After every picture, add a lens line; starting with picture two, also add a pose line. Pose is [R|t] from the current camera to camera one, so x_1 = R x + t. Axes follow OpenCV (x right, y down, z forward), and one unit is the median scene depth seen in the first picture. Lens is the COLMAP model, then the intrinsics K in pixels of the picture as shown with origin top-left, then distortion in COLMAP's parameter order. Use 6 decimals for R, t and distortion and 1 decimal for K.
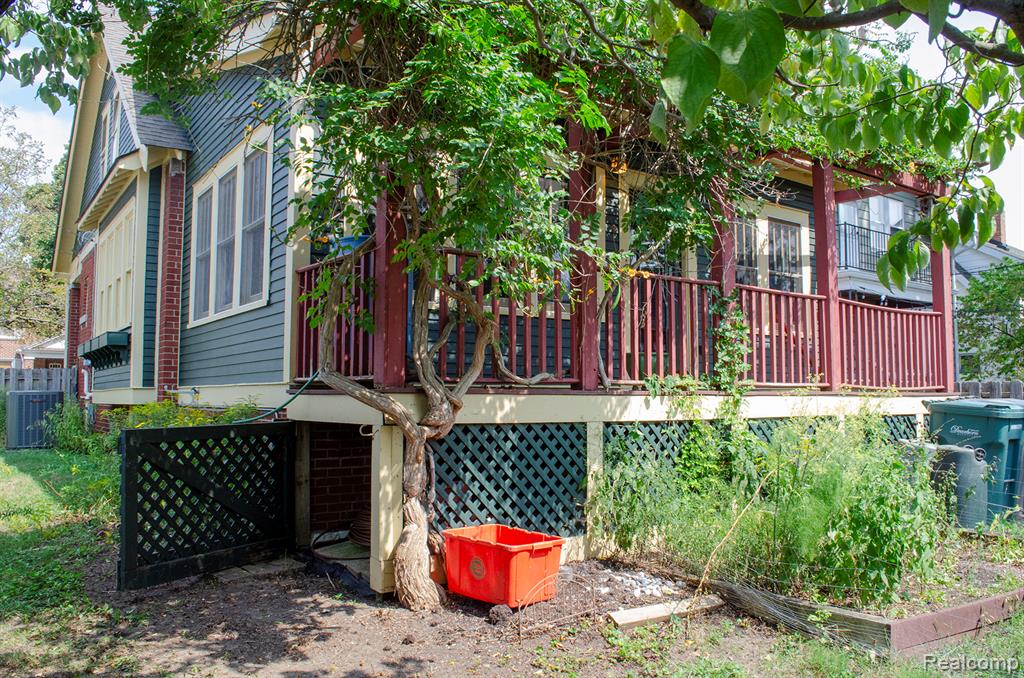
lens RADIAL K [[795.9, 0, 512.0], [0, 795.9, 339.0], [0, 0, 1]] dist [-0.072347, 0.002027]
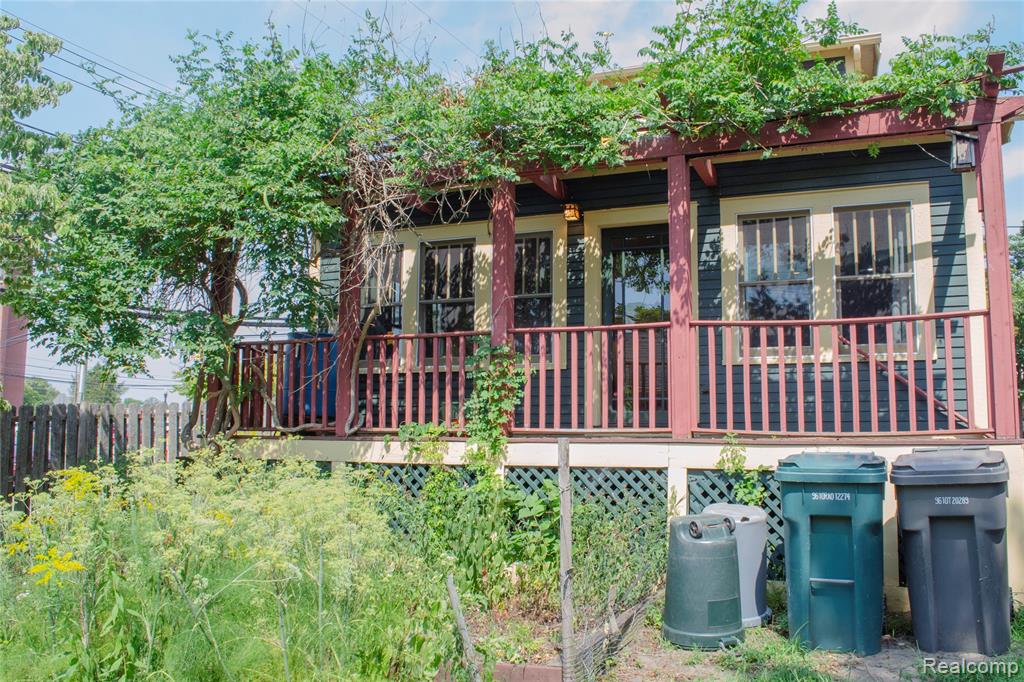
lens RADIAL K [[763.4, 0, 512.0], [0, 763.4, 341.0], [0, 0, 1]] dist [-0.003498, -0.001407]
pose [[0.559486, -0.091964, -0.823722, 0.872751], [0.054719, 0.995756, -0.074005, 0.013076], [0.827032, -0.003668, 0.562144, 0.380405]]
